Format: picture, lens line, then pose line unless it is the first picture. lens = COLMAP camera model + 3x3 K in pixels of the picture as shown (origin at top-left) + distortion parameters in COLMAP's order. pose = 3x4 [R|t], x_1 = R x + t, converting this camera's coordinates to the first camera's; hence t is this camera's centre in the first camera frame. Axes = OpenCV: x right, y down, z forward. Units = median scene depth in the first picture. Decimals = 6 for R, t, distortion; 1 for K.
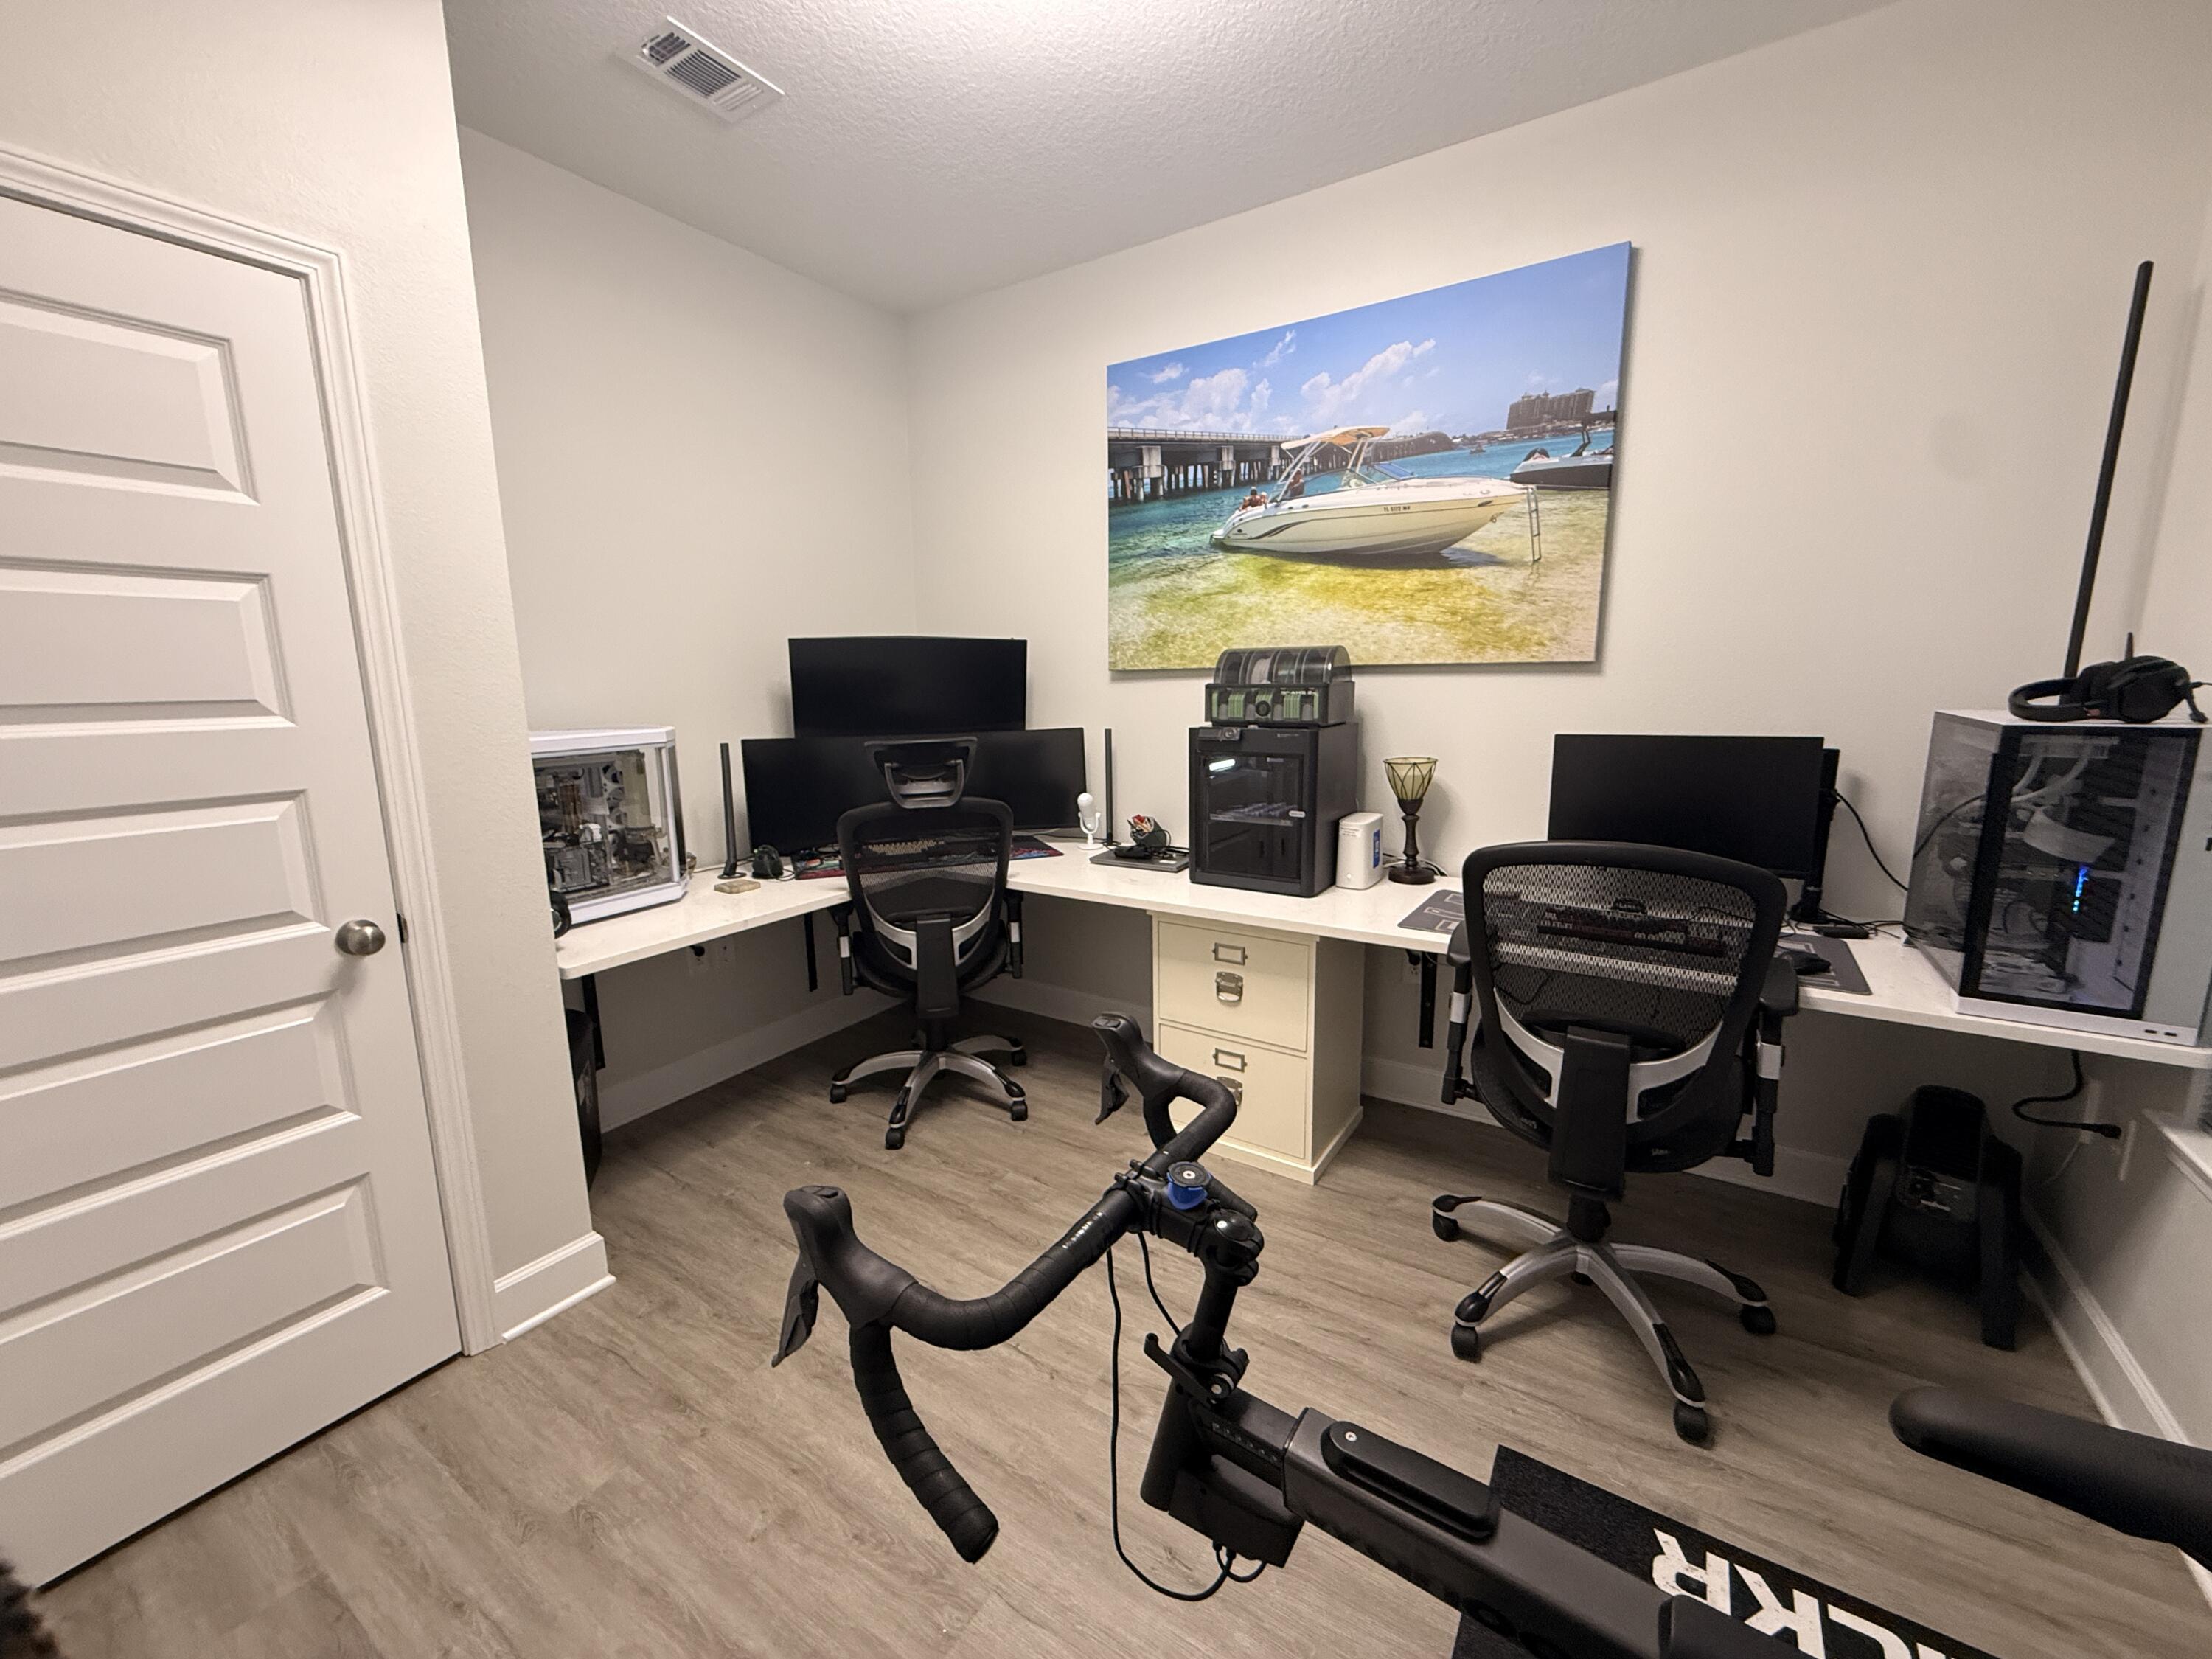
lens RADIAL K [[879.7, 0, 1101.9], [0, 879.7, 831.3], [0, 0, 1]] dist [-0.003688, 0.000198]
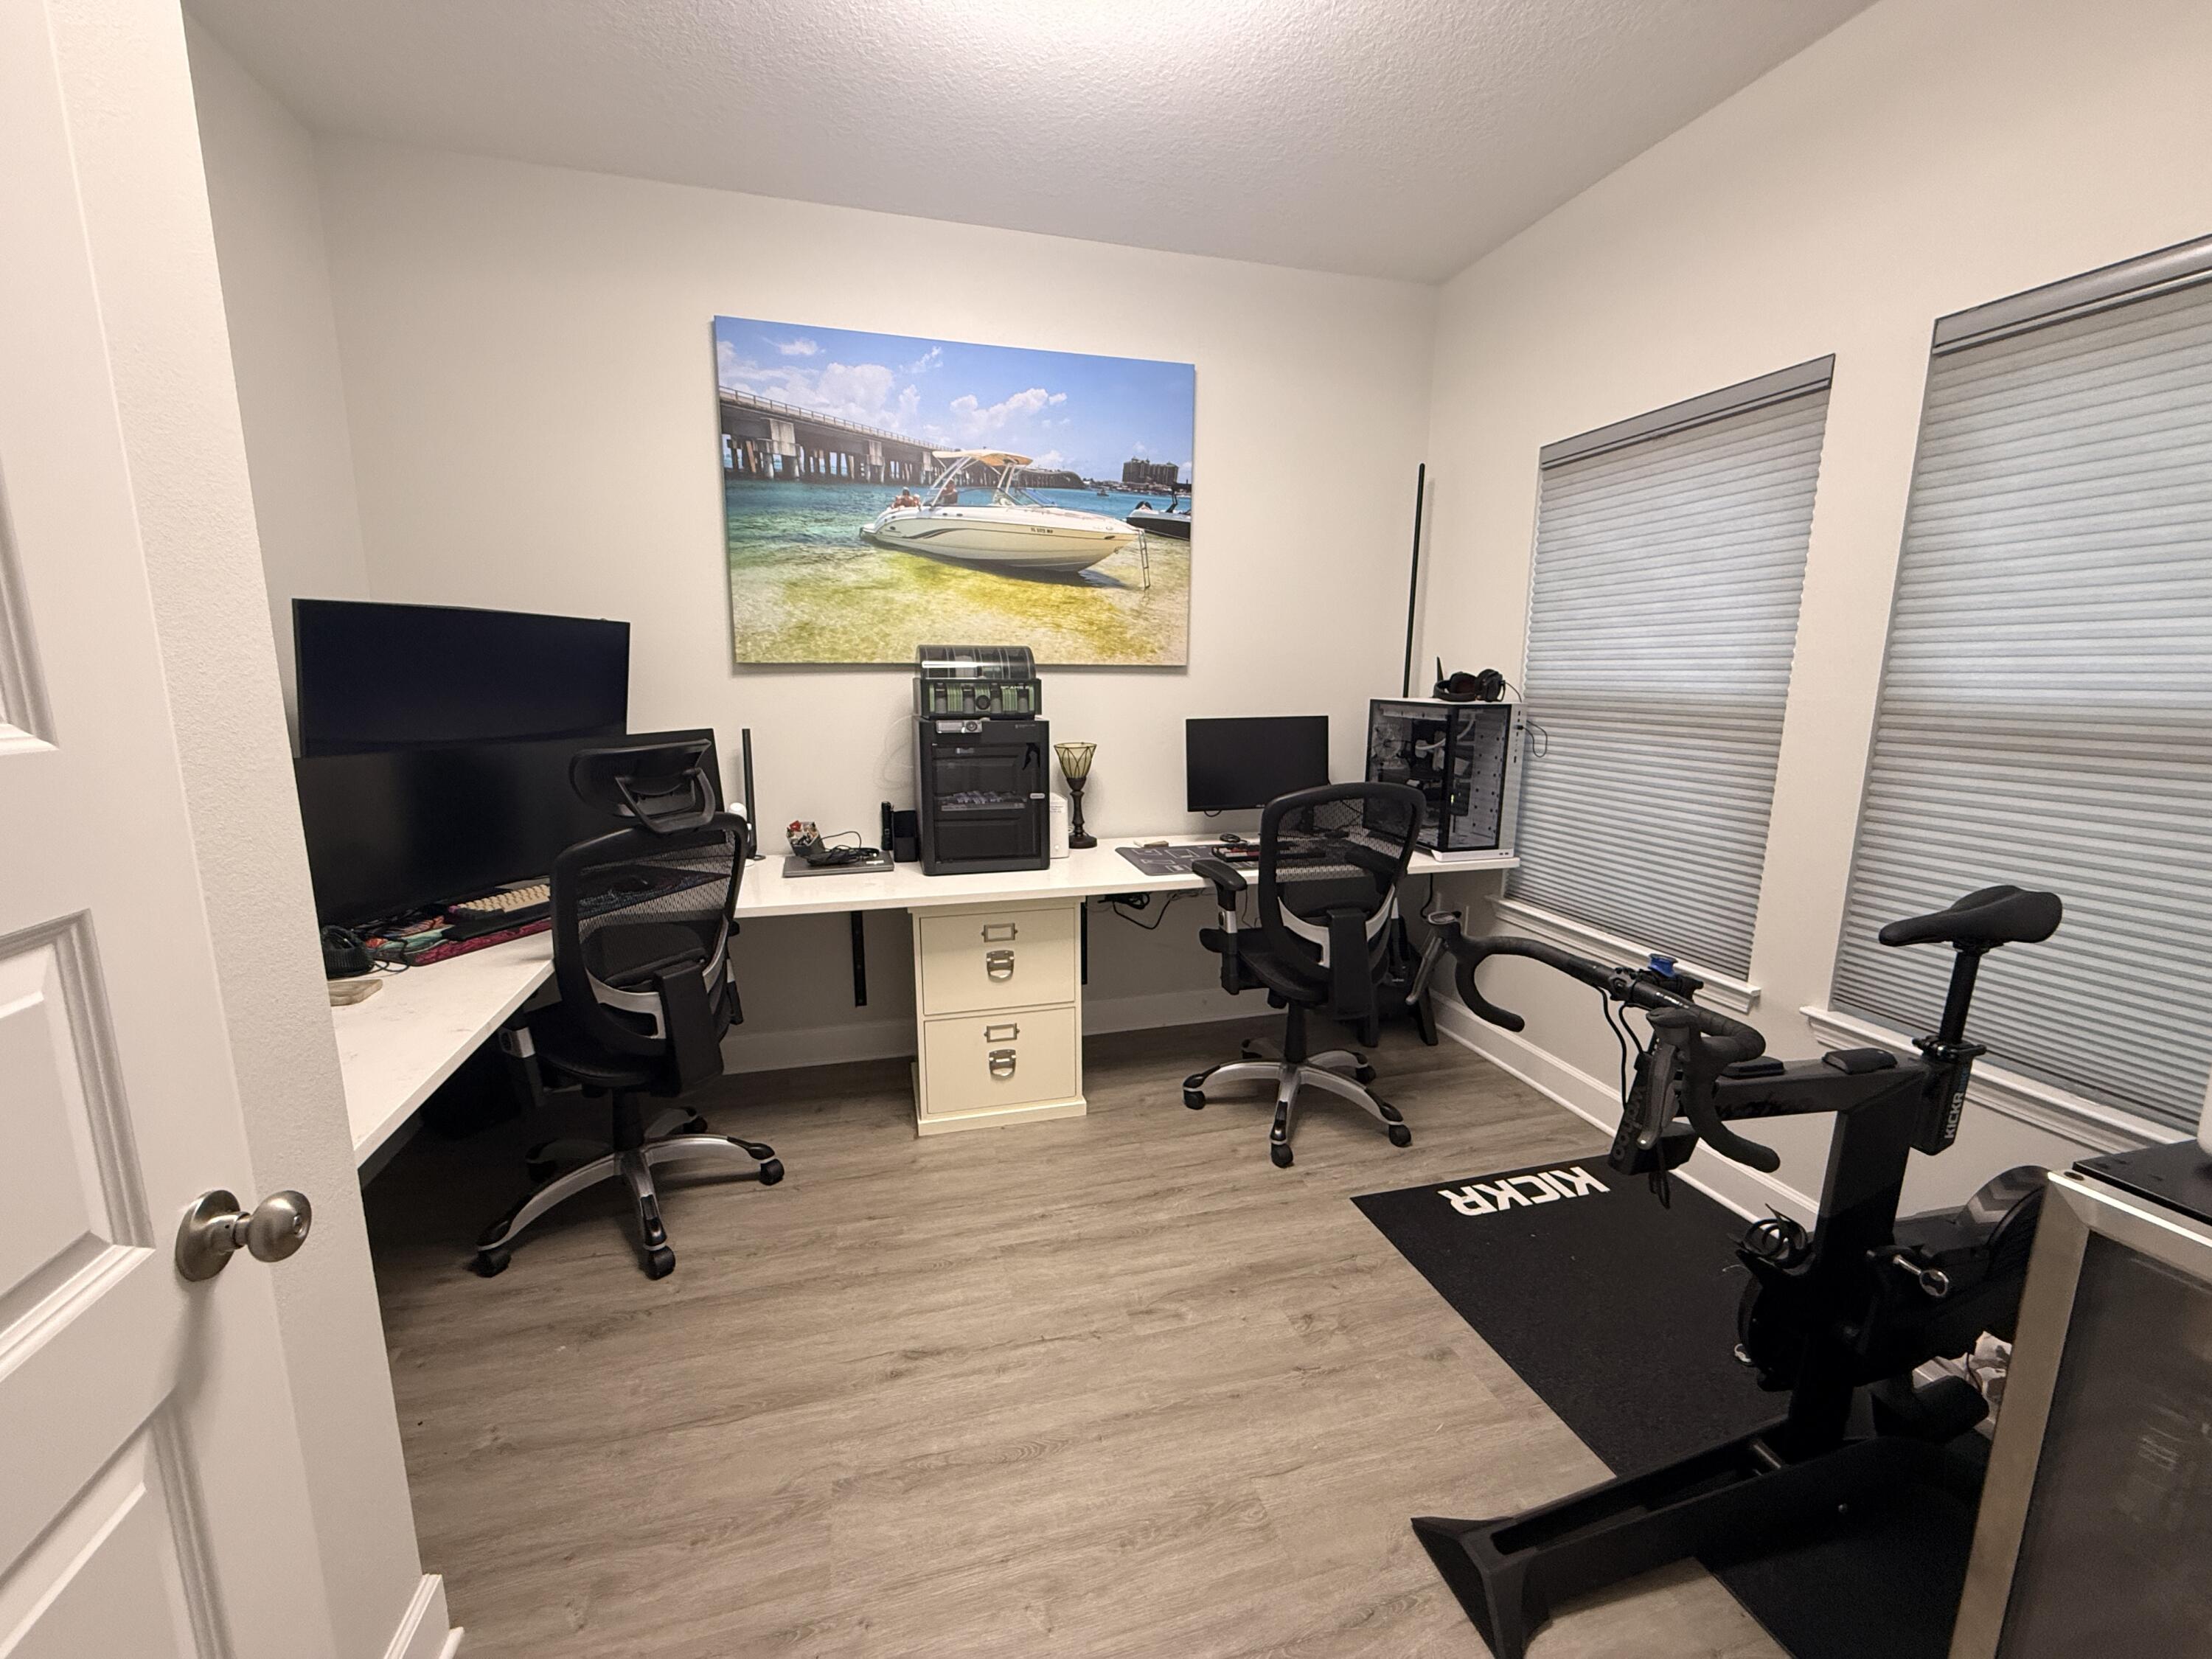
lens RADIAL K [[879.7, 0, 1099.6], [0, 879.7, 833.0], [0, 0, 1]] dist [-0.003688, 0.000198]
pose [[0.661406, -0.116898, 0.740863, -0.528447], [0.118572, 0.991655, 0.050614, -0.018911], [-0.740597, 0.054369, 0.669747, 0.184015]]
